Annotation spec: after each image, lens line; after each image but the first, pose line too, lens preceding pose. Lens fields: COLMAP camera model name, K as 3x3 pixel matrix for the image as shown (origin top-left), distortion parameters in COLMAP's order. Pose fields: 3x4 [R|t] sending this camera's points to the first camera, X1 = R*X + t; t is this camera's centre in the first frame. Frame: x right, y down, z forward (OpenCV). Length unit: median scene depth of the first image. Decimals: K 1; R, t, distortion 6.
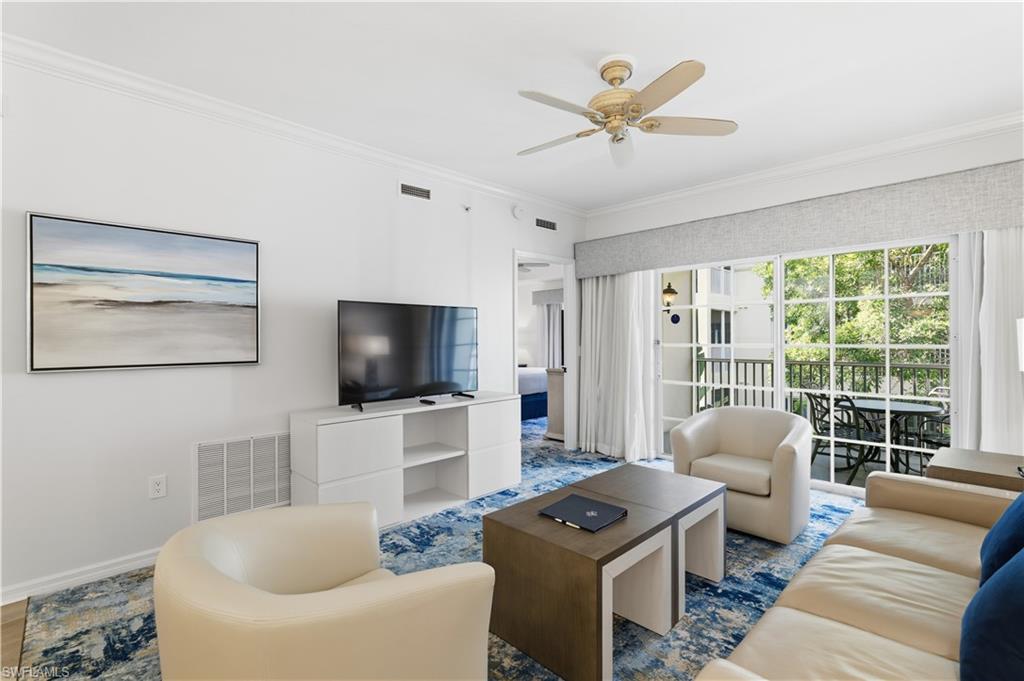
lens RADIAL K [[464.0, 0, 514.1], [0, 464.0, 343.9], [0, 0, 1]] dist [-0.008290, 0.001664]
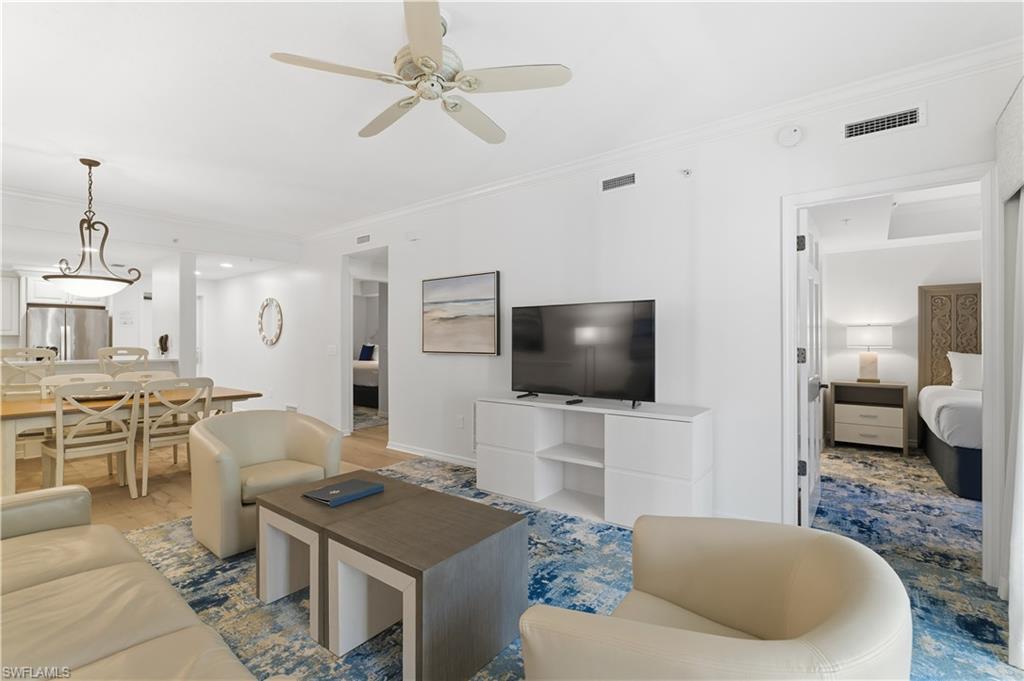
lens RADIAL K [[462.3, 0, 514.7], [0, 462.3, 339.9], [0, 0, 1]] dist [-0.004612, 0.000462]
pose [[0.140301, 0.010950, -0.990048, 1.200819], [-0.007124, 0.999924, 0.010049, -0.025470], [0.990083, 0.005644, 0.140368, 1.139940]]
